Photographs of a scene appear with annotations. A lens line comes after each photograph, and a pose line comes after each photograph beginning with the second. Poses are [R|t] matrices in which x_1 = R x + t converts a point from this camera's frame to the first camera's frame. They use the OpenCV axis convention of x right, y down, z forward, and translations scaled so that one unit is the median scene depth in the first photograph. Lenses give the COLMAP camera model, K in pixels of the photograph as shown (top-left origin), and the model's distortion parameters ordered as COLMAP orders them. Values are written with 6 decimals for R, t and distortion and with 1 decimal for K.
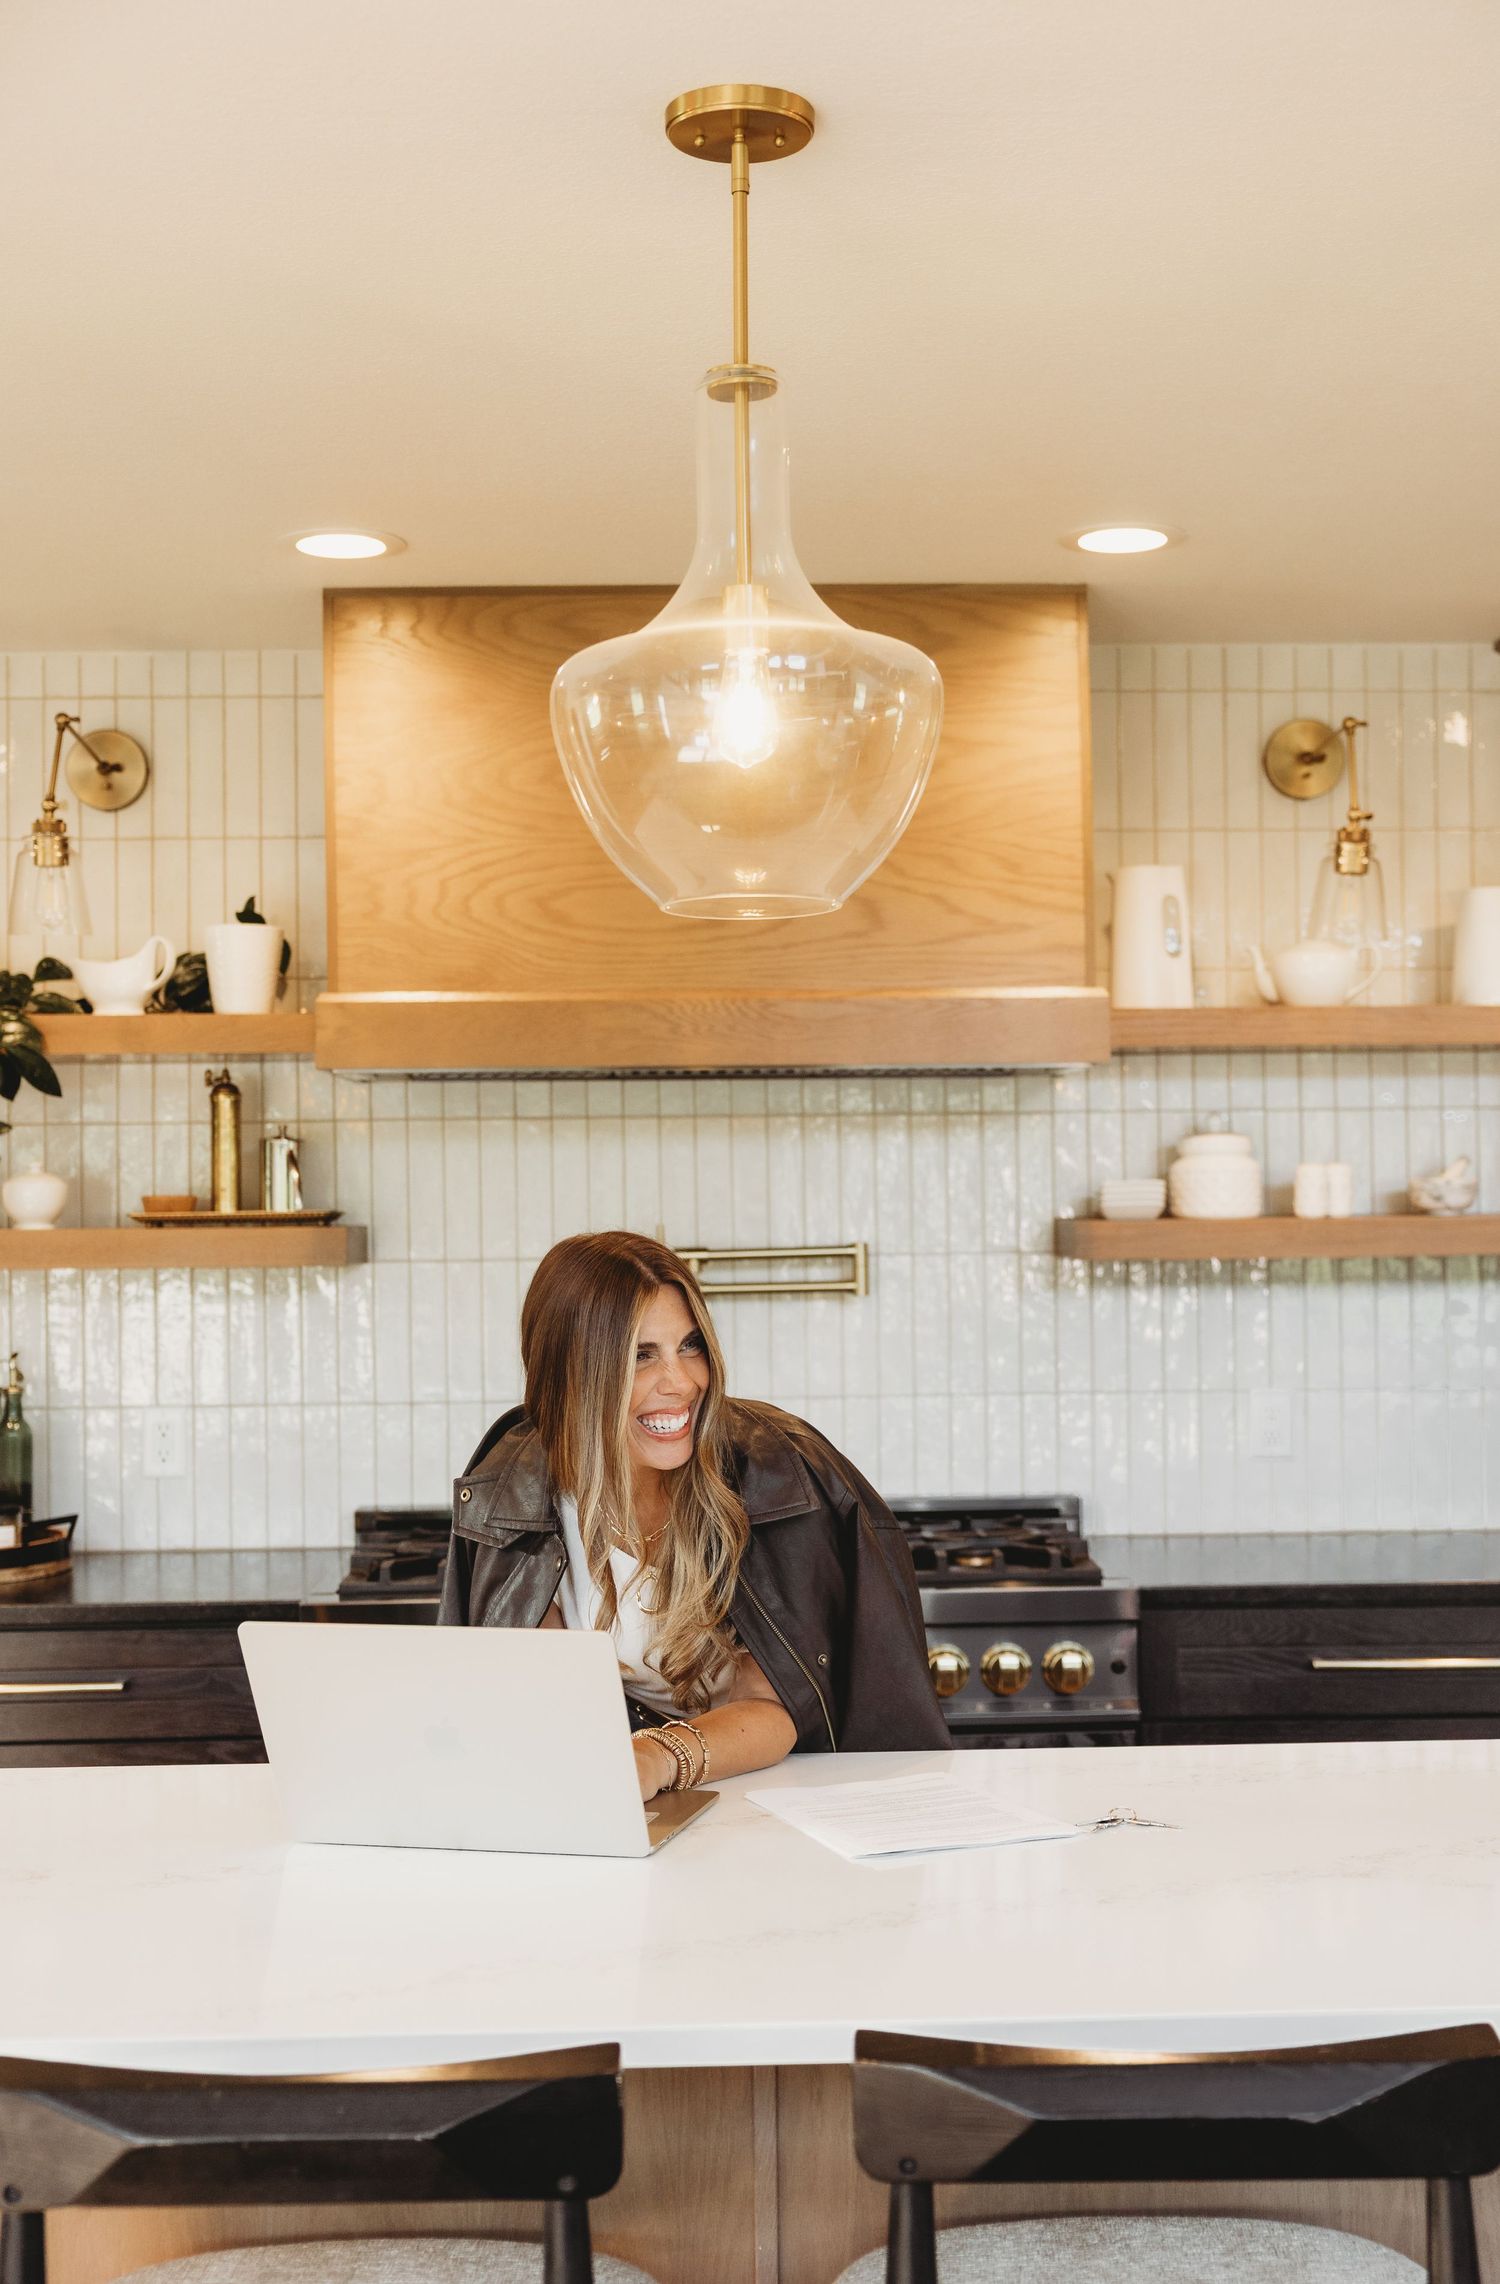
lens RADIAL K [[2672.0, 0, 787.0], [0, 2672.0, 1111.2], [0, 0, 1]] dist [-0.009767, -0.023021]
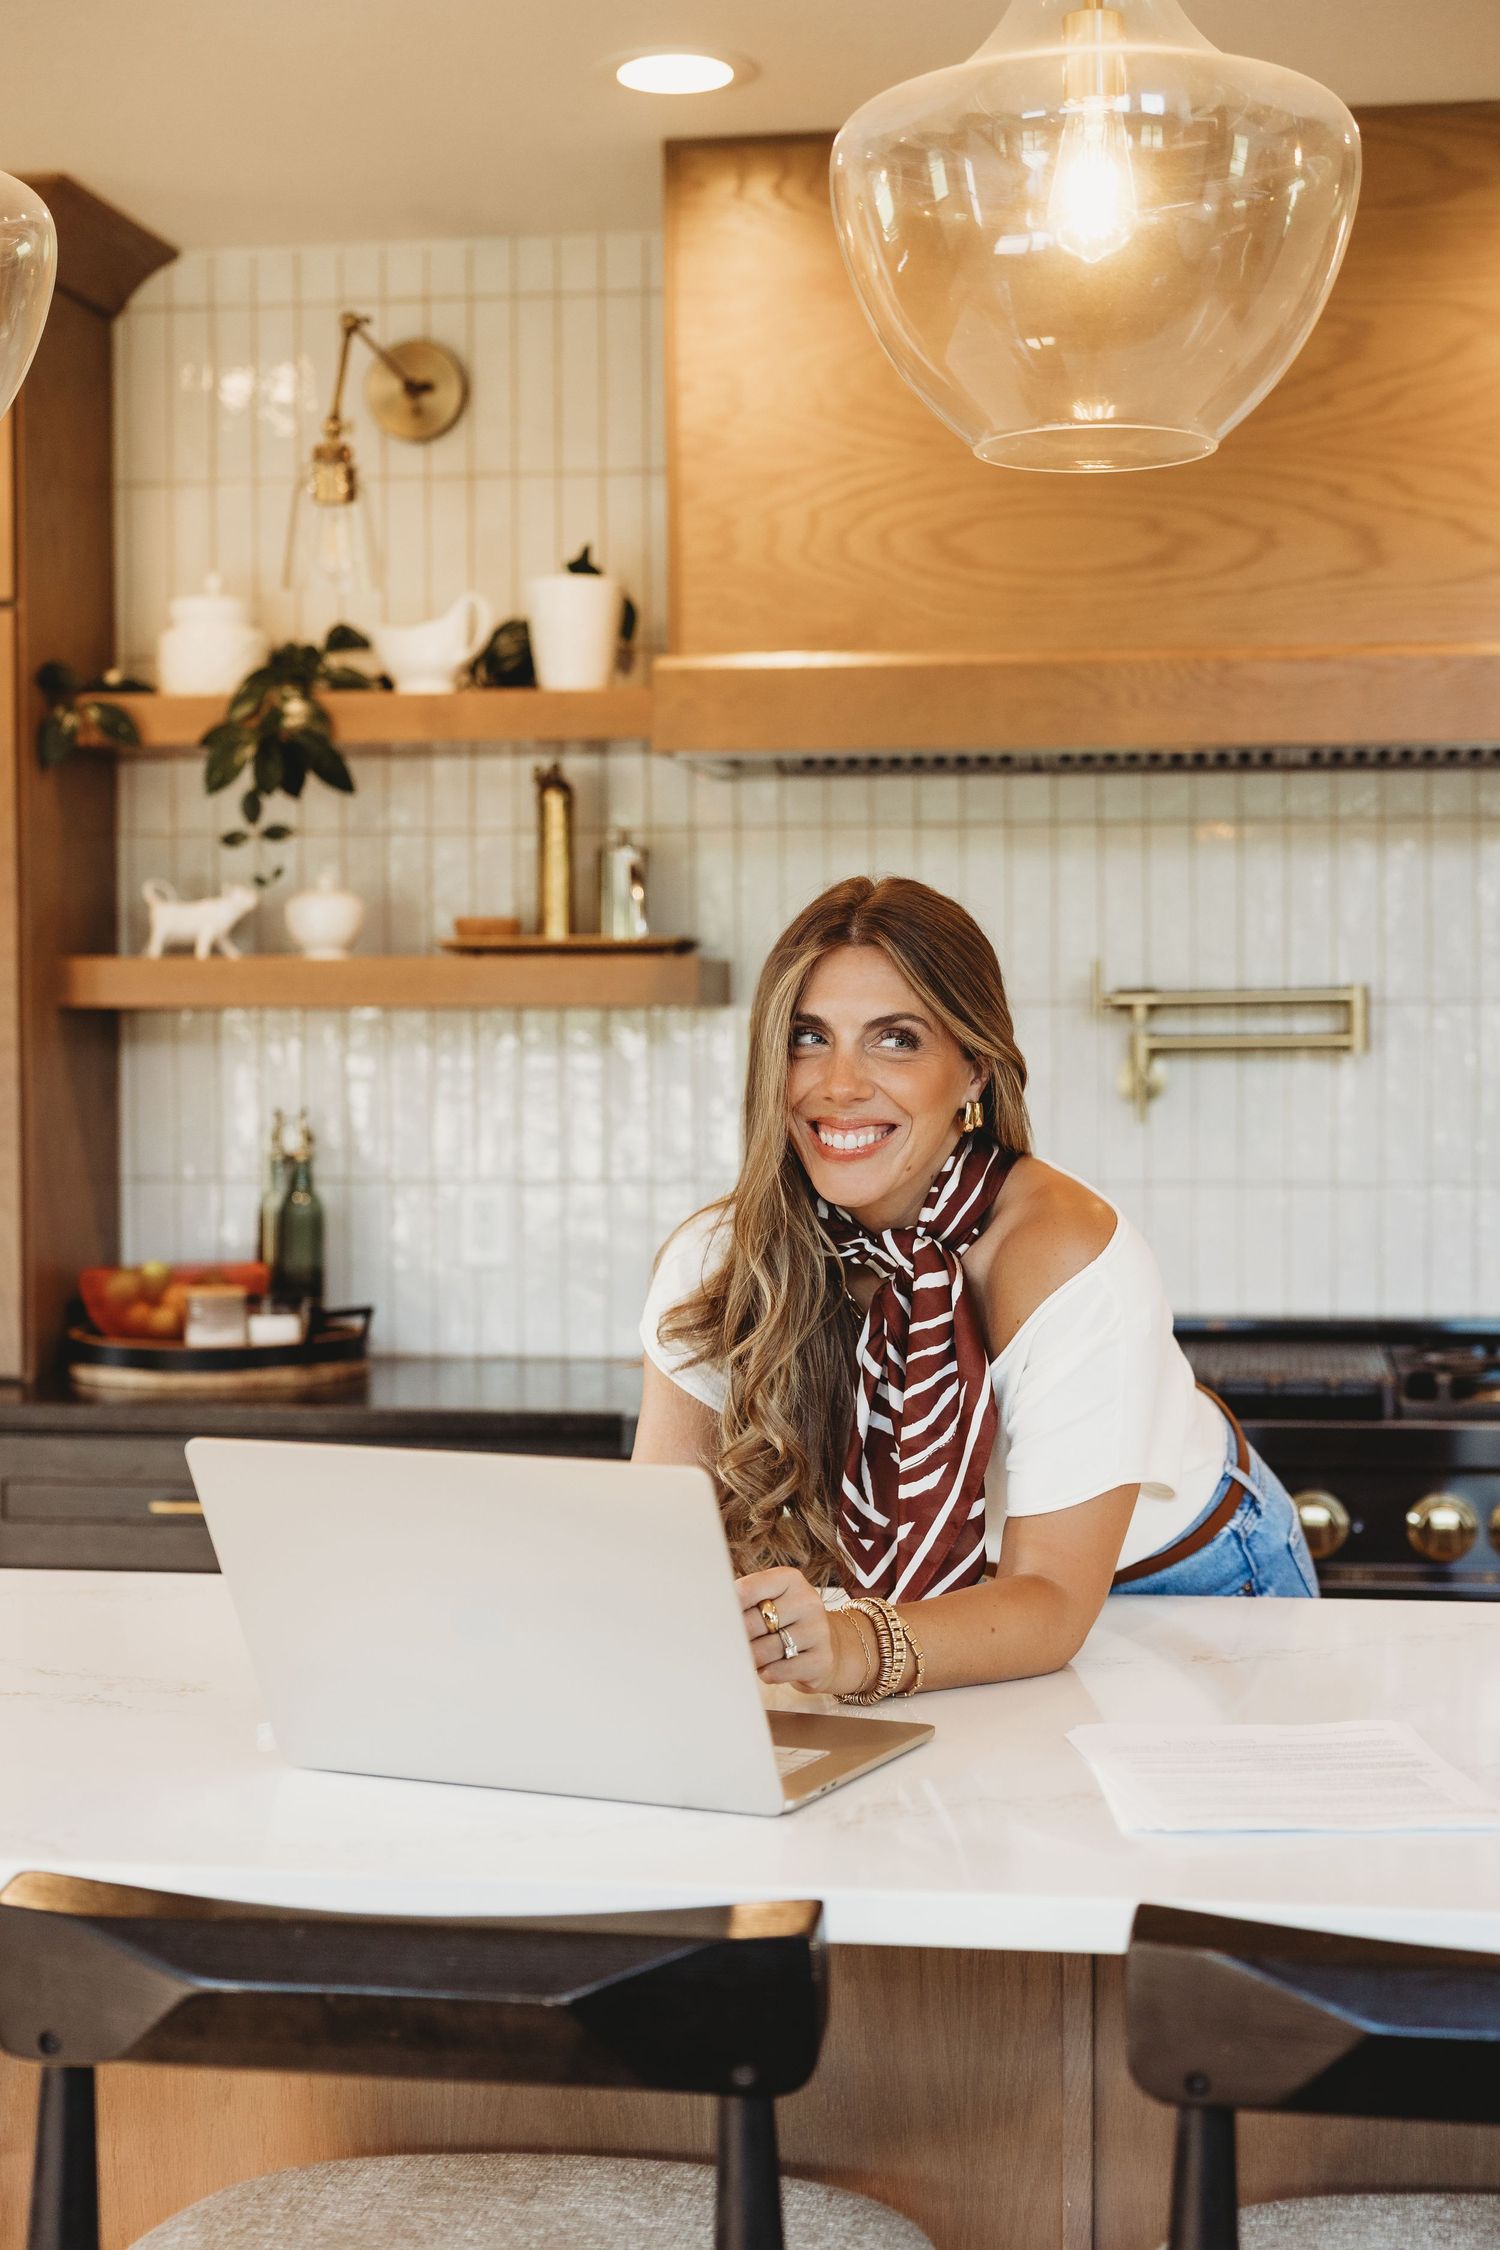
lens RADIAL K [[3302.9, 0, 756.5], [0, 3302.9, 1078.2], [0, 0, 1]] dist [0.014625, -0.016299]
pose [[0.983212, 0.012923, -0.182010, 0.033809], [-0.002562, 0.998368, 0.057044, 0.024569], [0.182450, -0.055620, 0.981641, 0.034602]]
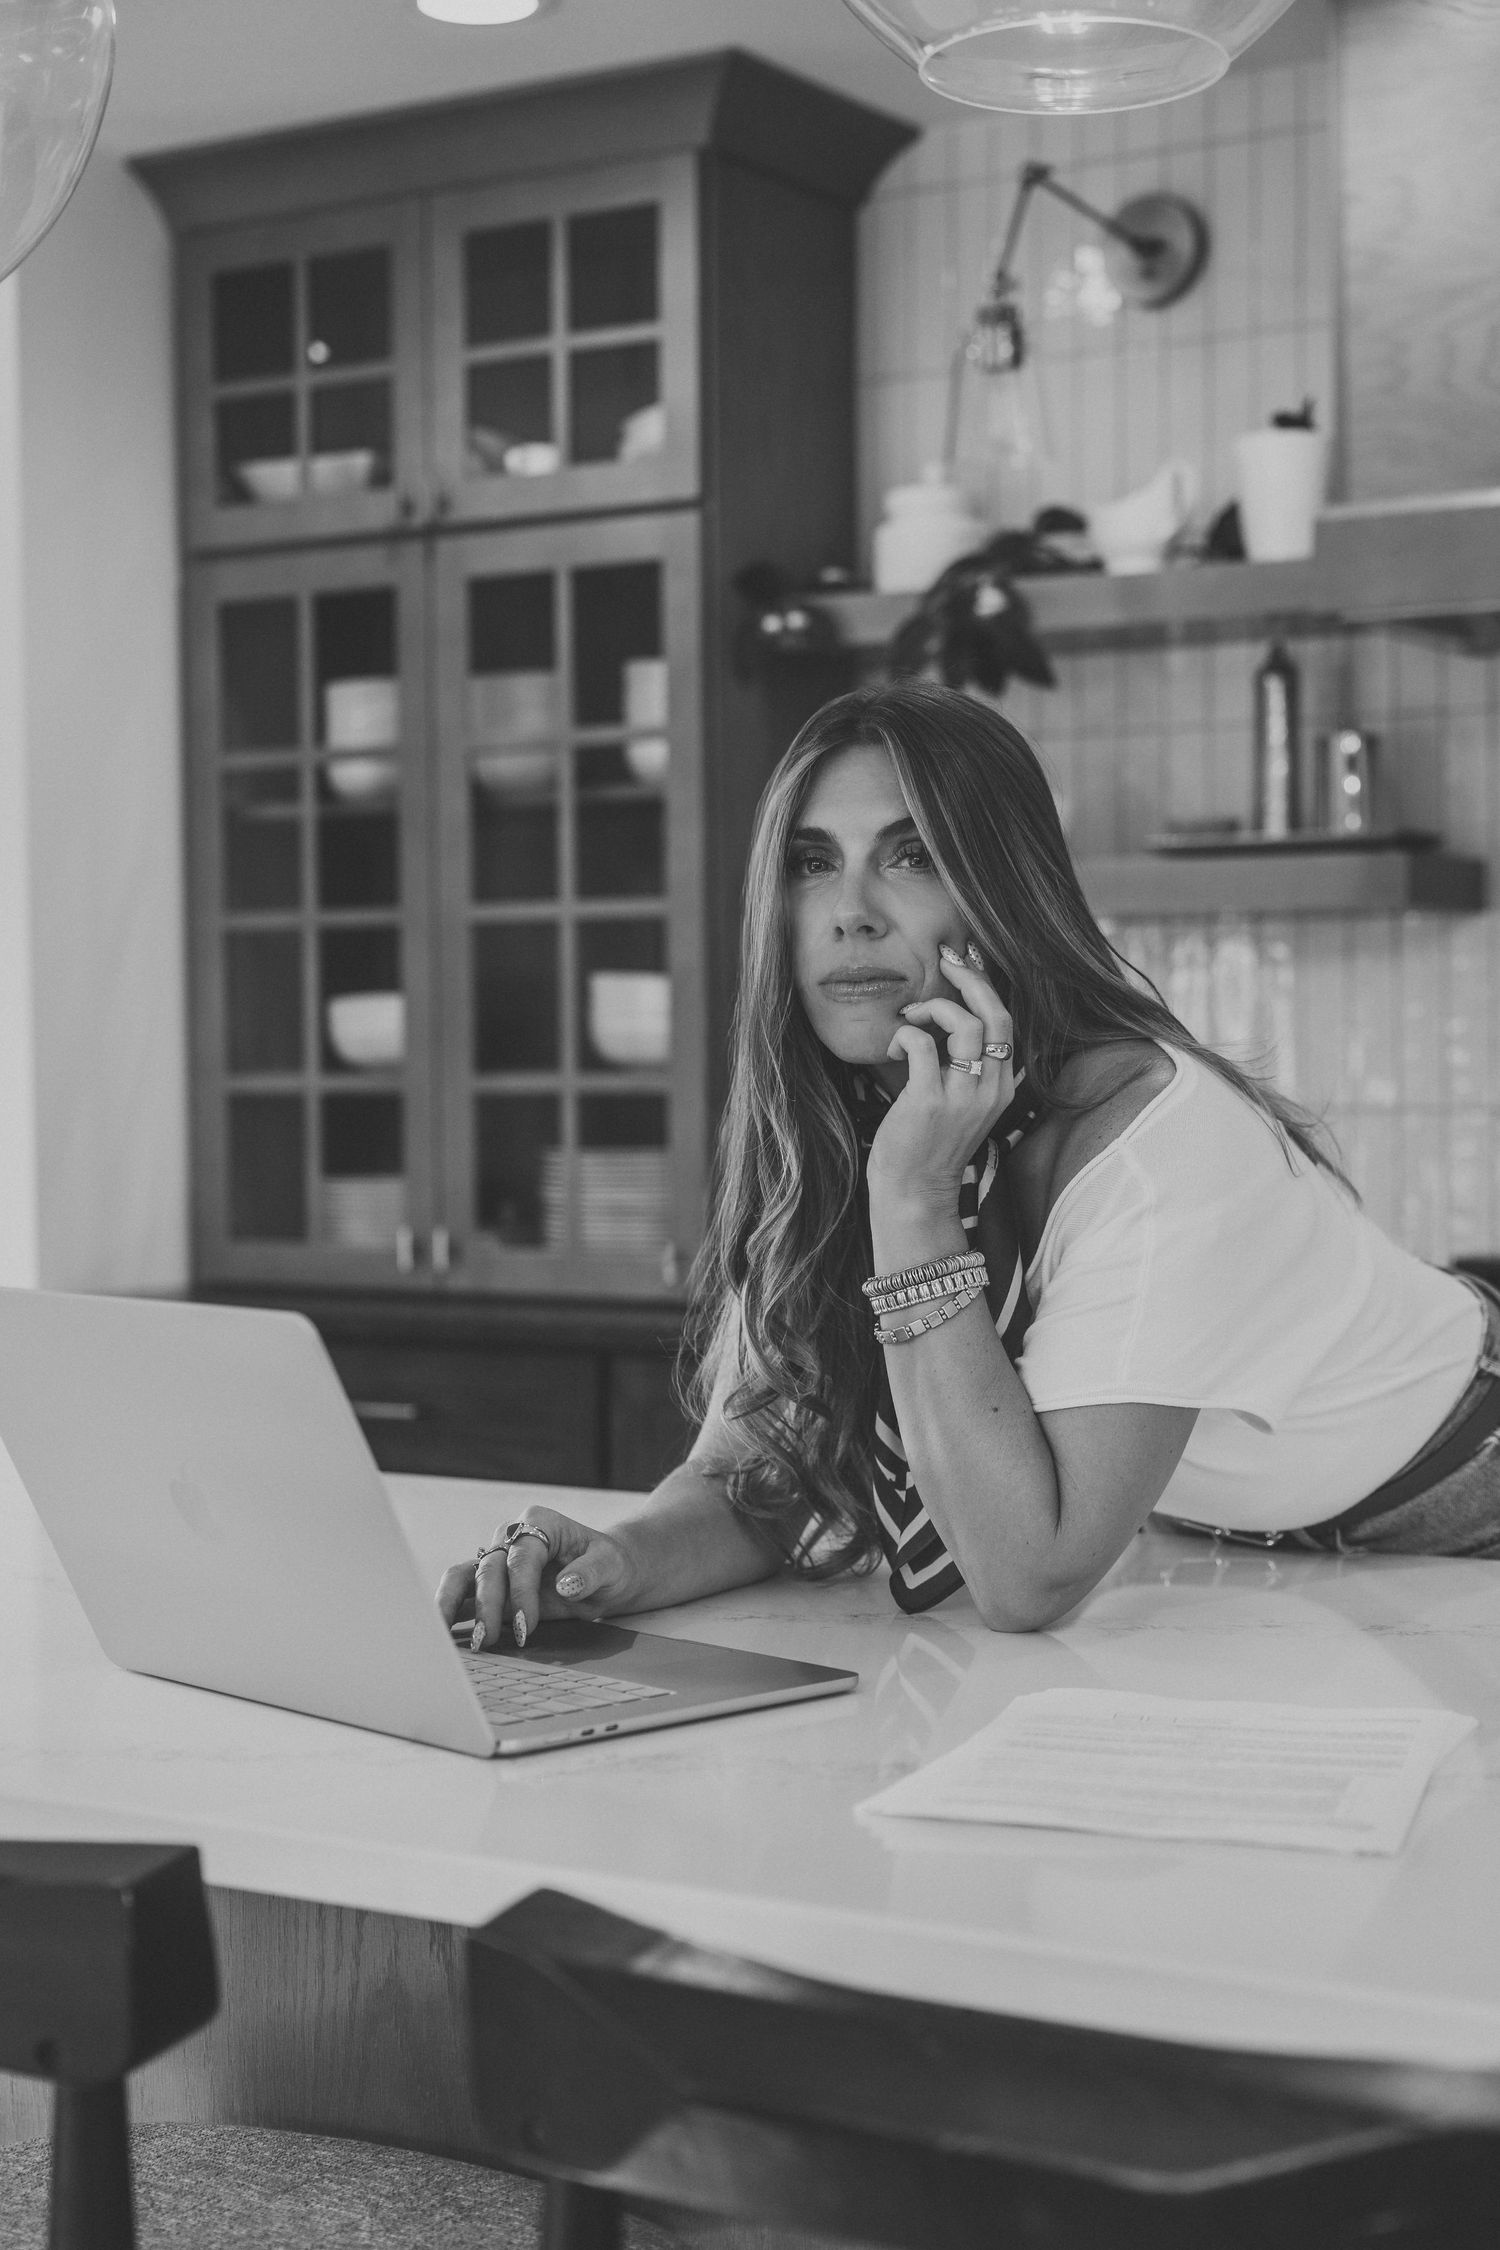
lens RADIAL K [[3302.9, 0, 756.5], [0, 3302.9, 1078.2], [0, 0, 1]] dist [0.014625, -0.016299]
pose [[0.841575, 0.011943, -0.540009, 0.170991], [0.021522, 0.998220, 0.055618, 0.054319], [0.539712, -0.058428, 0.839820, 0.177786]]
